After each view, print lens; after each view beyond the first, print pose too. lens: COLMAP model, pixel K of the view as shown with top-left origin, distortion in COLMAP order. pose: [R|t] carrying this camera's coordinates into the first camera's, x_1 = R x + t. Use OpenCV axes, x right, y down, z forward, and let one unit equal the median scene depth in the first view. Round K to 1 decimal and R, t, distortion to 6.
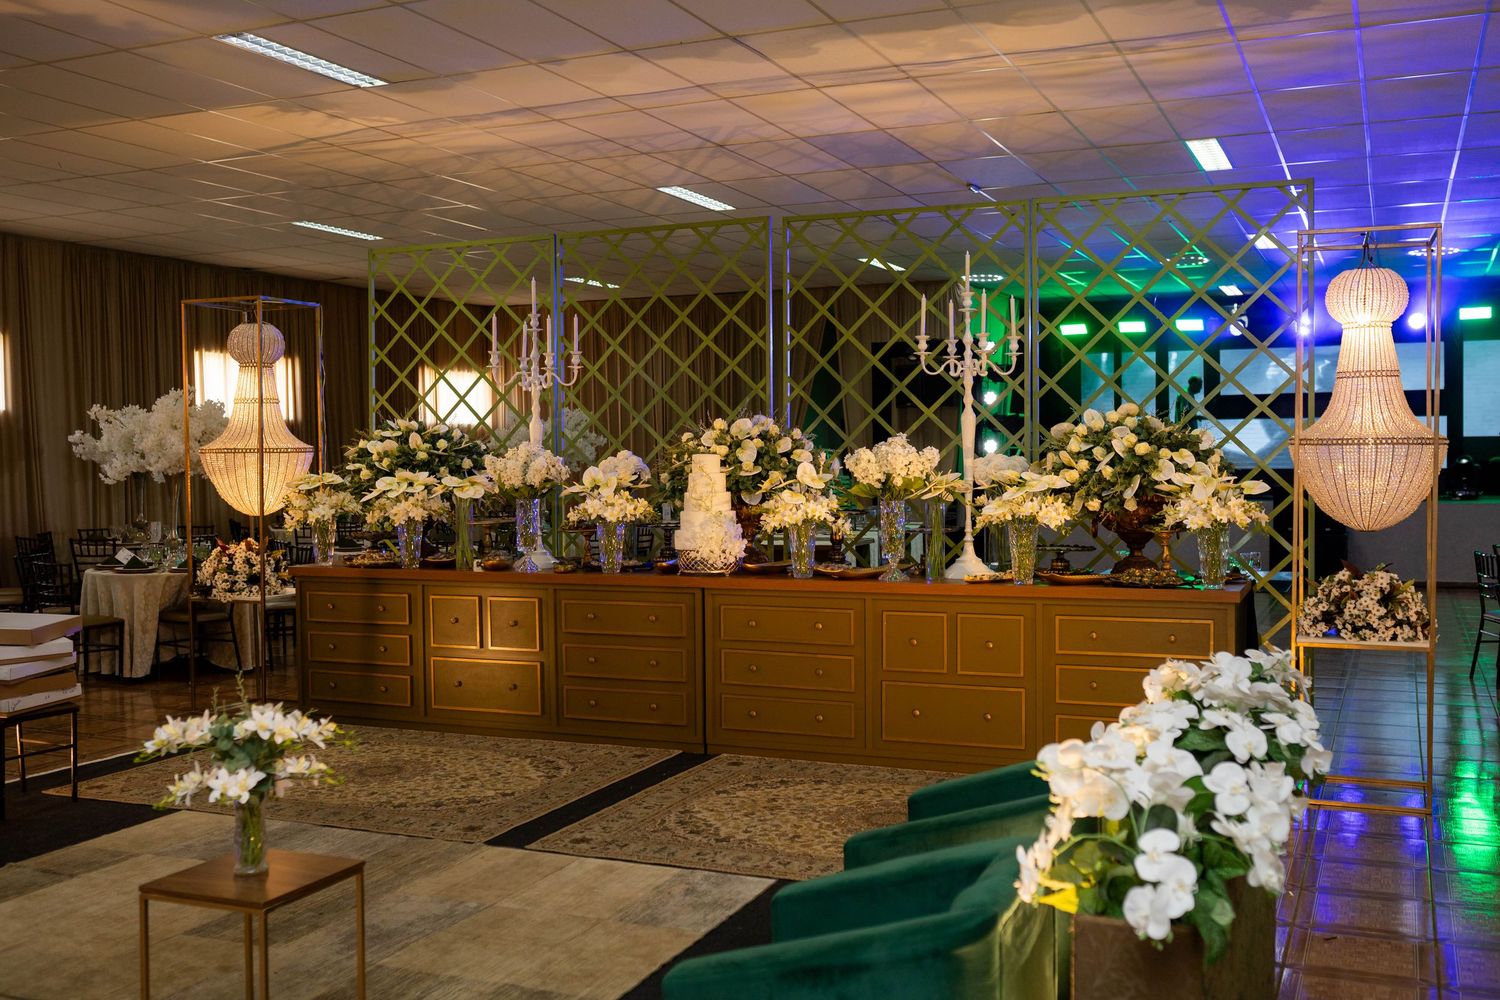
lens RADIAL K [[1493.6, 0, 750.0], [0, 1493.6, 500.0], [0, 0, 1]] dist [-0.054007, 0.072202]
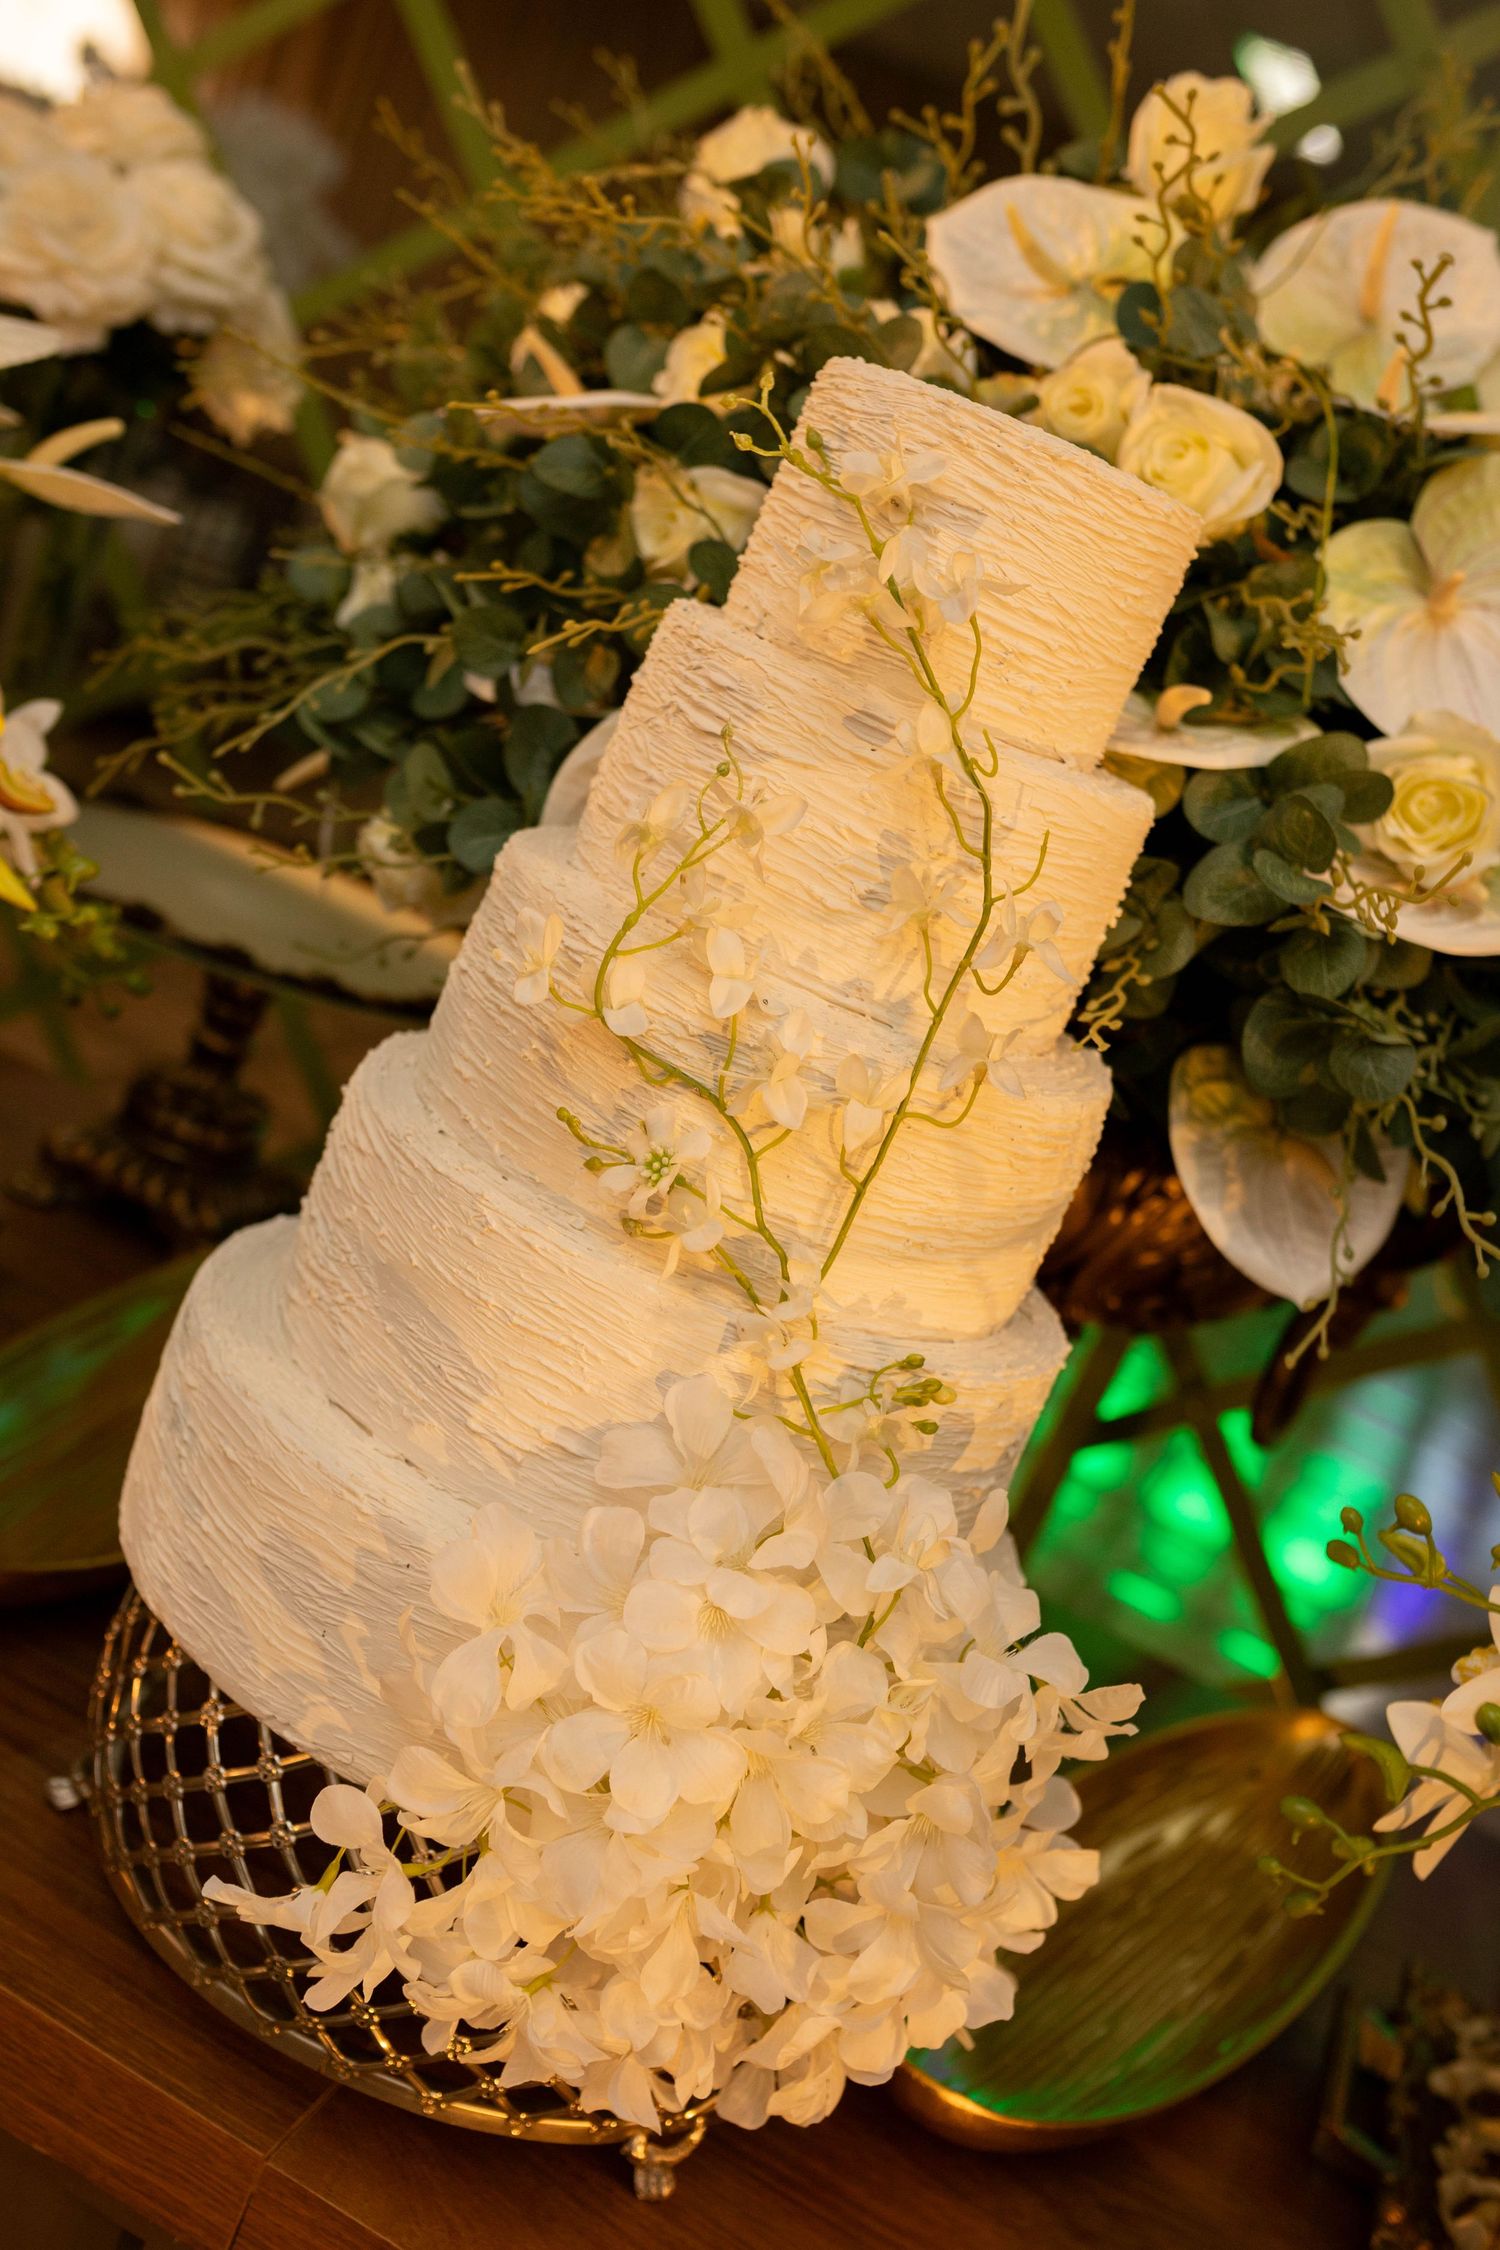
lens RADIAL K [[2094.9, 0, 750.0], [0, 2094.9, 1125.0], [0, 0, 1]] dist [-0.063462, 0.013414]
pose [[0.917184, 0.361057, 0.168559, -0.044478], [-0.391642, 0.894796, 0.214378, -0.017139], [-0.073423, -0.262639, 0.962097, 0.892690]]
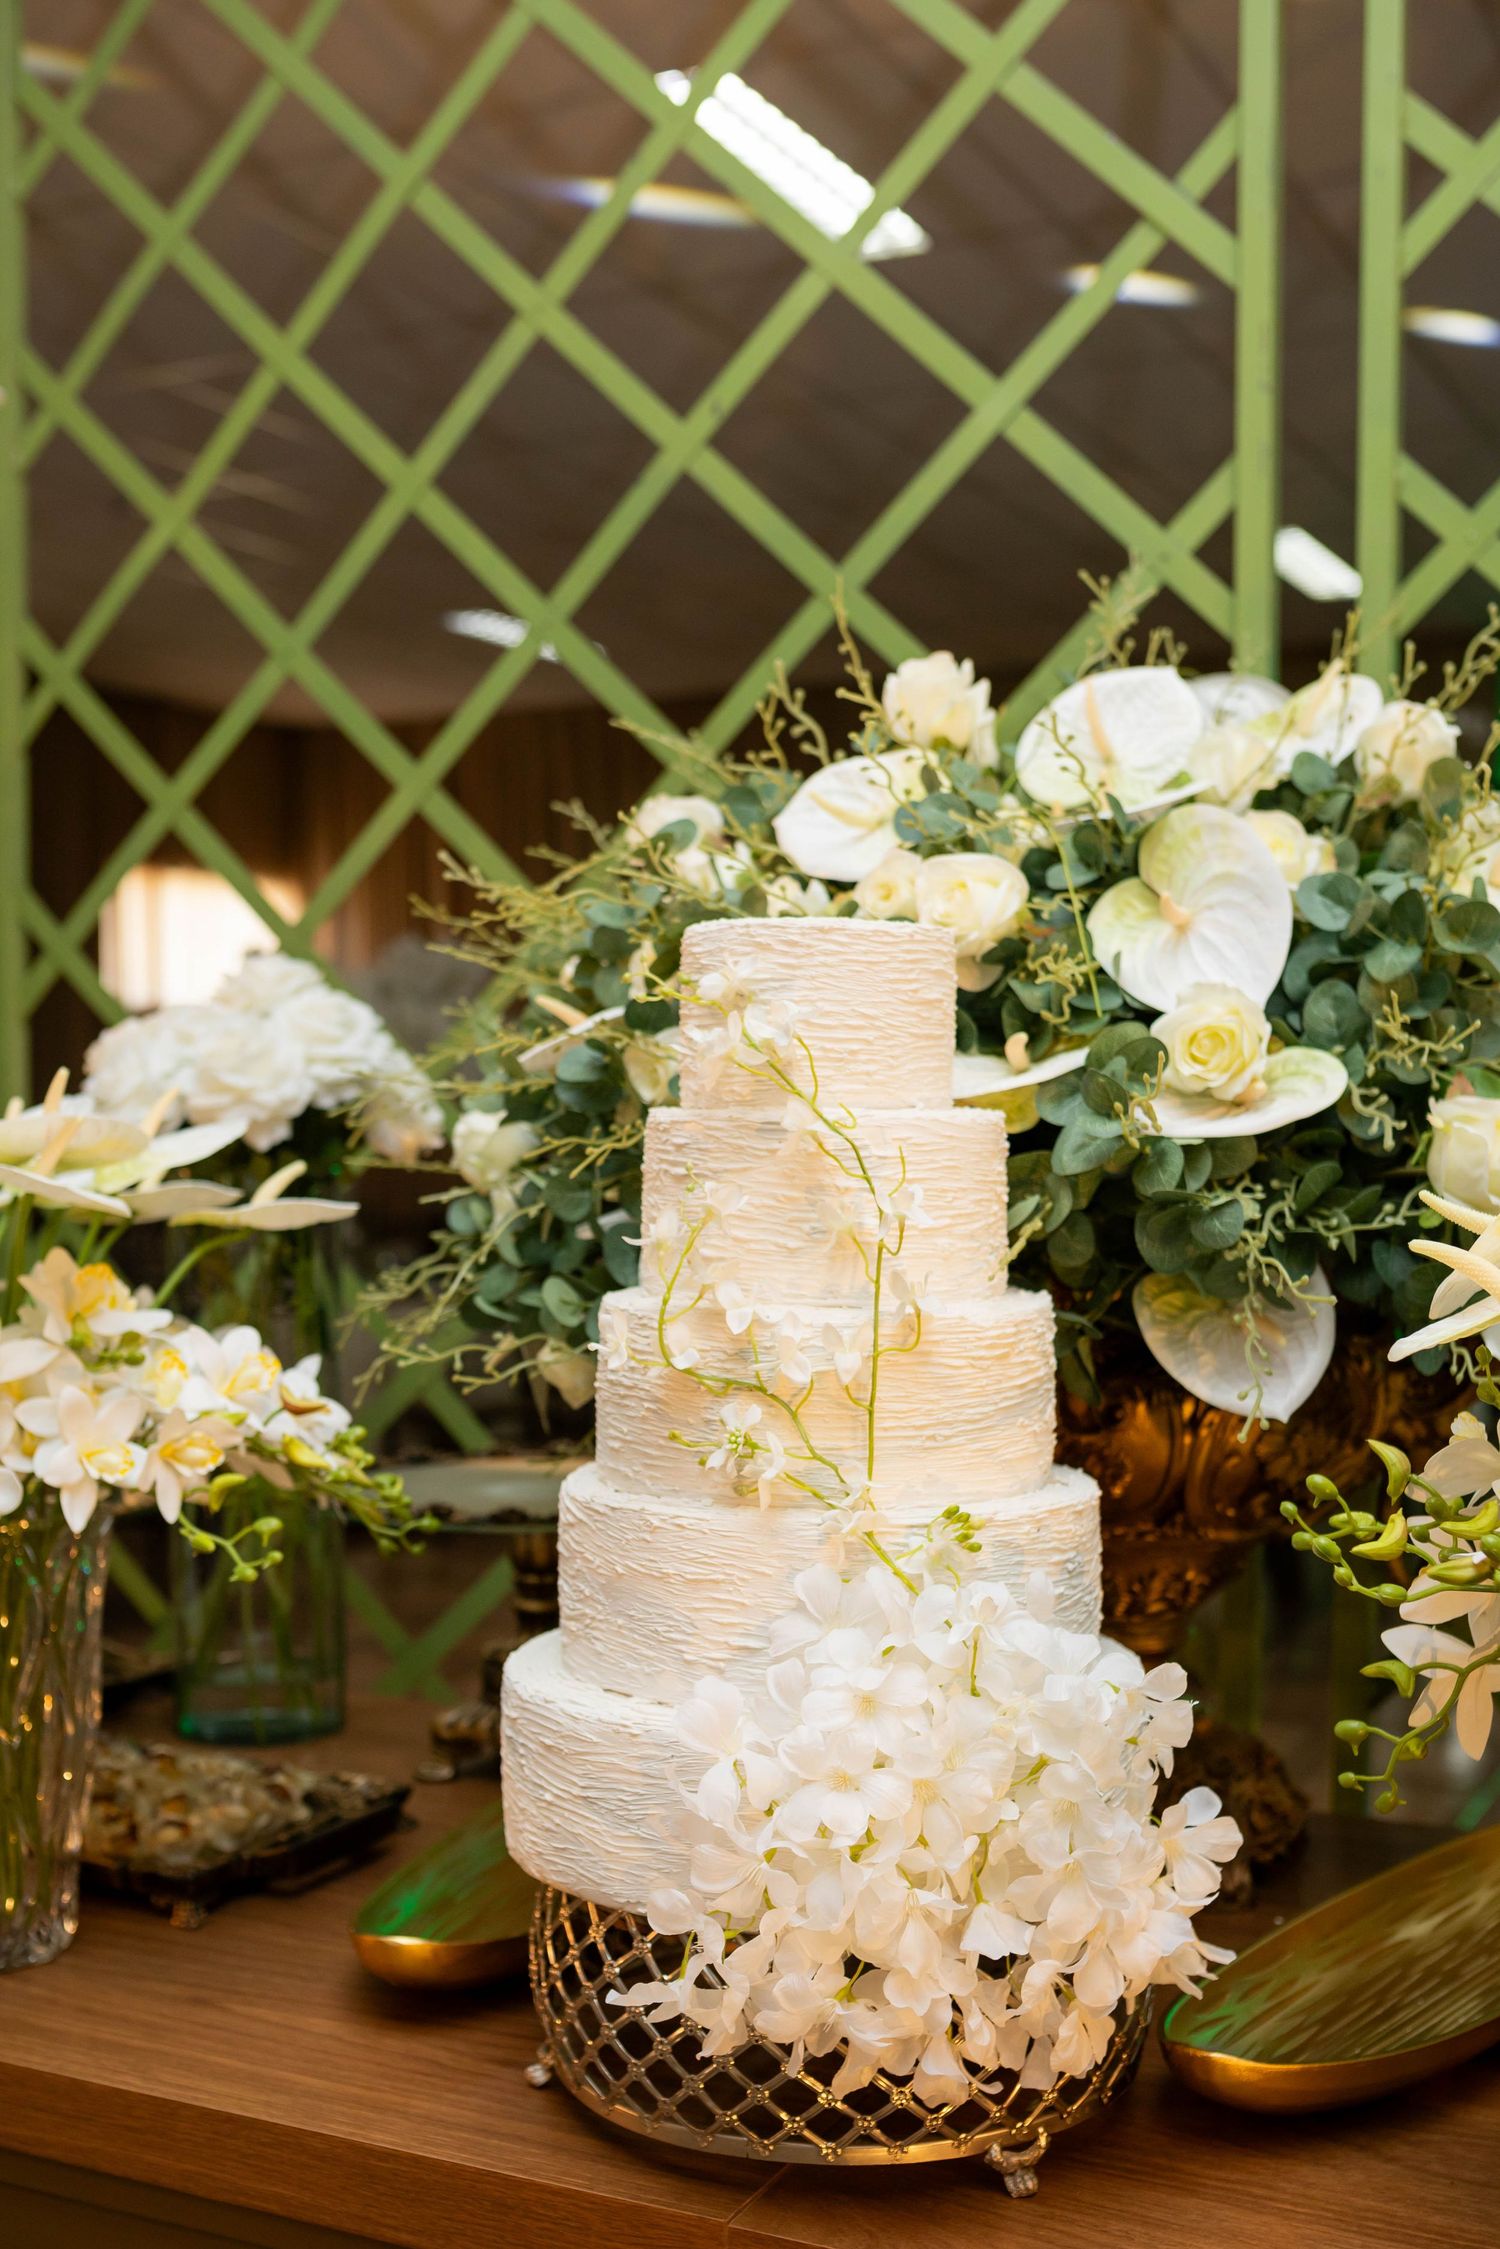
lens RADIAL K [[2265.4, 0, 750.0], [0, 2265.4, 1124.5], [0, 0, 1]] dist [-0.177584, 0.003895]
pose [[0.998612, 0.022877, -0.047450, -0.026502], [-0.024653, 0.999004, -0.037199, -0.010463], [0.046552, 0.038317, 0.998181, 0.836517]]
